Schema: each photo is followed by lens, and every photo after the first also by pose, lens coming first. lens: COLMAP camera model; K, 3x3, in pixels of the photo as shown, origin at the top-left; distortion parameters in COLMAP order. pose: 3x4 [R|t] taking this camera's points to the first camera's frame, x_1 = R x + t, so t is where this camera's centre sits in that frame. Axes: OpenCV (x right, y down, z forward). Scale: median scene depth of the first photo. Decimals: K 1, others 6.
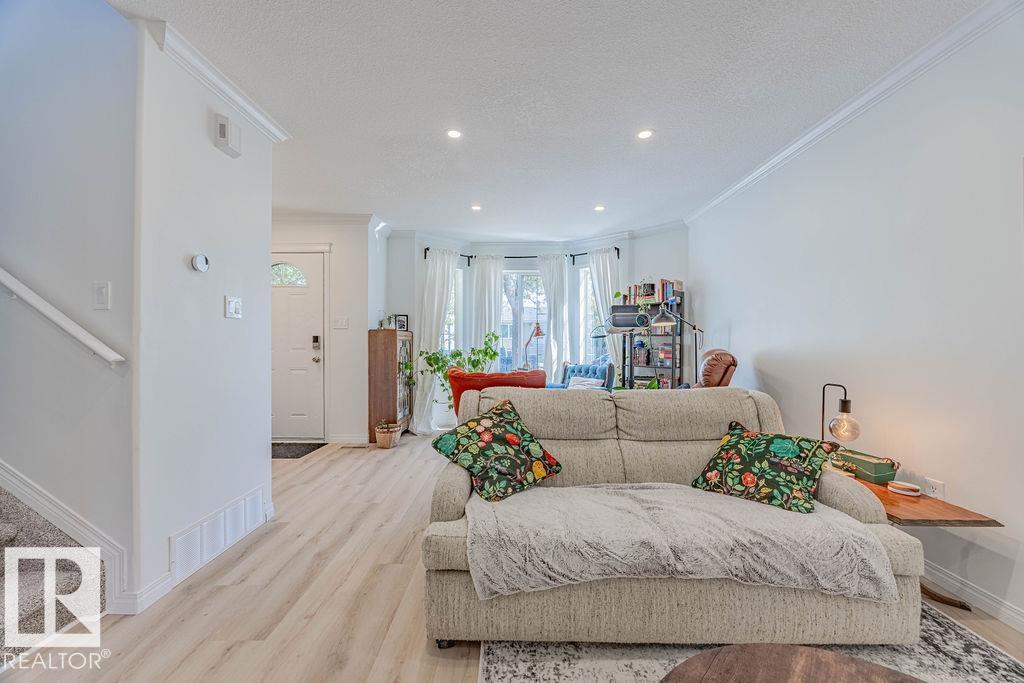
lens RADIAL K [[387.3, 0, 515.7], [0, 387.3, 340.1], [0, 0, 1]] dist [0.000919, 0.000023]
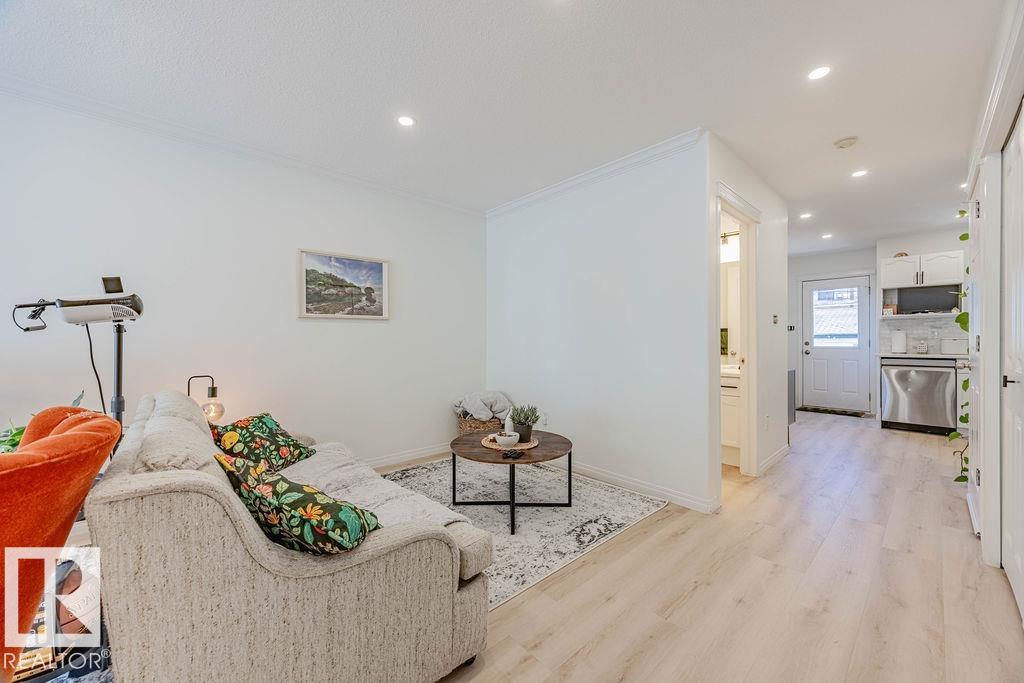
lens RADIAL K [[387.3, 0, 515.7], [0, 387.3, 340.1], [0, 0, 1]] dist [0.000919, 0.000023]
pose [[-0.678919, 0.000184, 0.734214, -0.325659], [-0.005665, 0.999969, -0.005490, 0.003540], [-0.734192, -0.007886, -0.678896, 0.530791]]
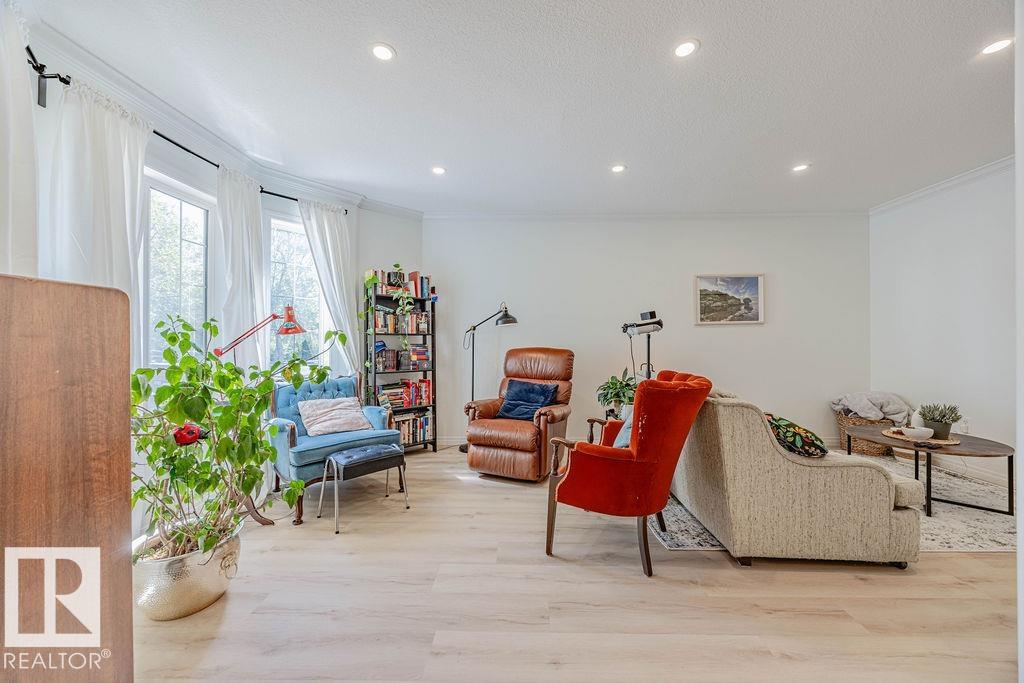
lens RADIAL K [[387.3, 0, 515.7], [0, 387.3, 340.1], [0, 0, 1]] dist [0.000919, 0.000023]
pose [[0.013537, 0.003030, 0.999904, -0.524491], [-0.000974, 0.999995, -0.003017, 0.002633], [-0.999908, -0.000933, 0.013540, 0.782921]]
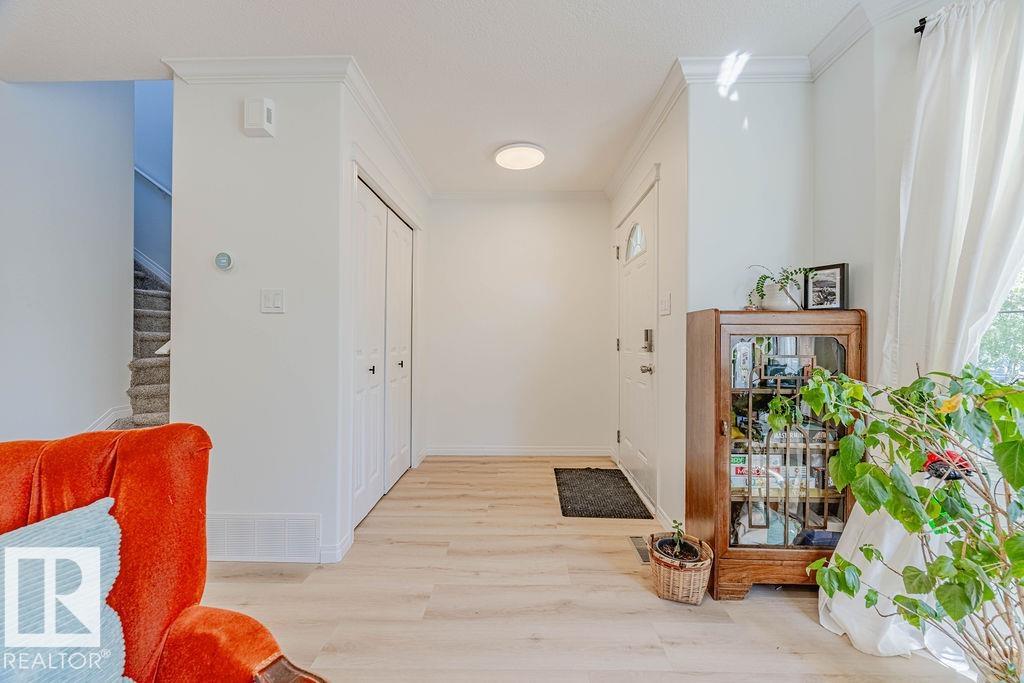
lens RADIAL K [[387.3, 0, 515.7], [0, 387.3, 340.1], [0, 0, 1]] dist [0.000919, 0.000023]
pose [[-0.016599, 0.003148, -0.999857, 0.084091], [0.000249, 0.999995, 0.003144, 0.003366], [0.999862, -0.000196, -0.016599, 0.805370]]
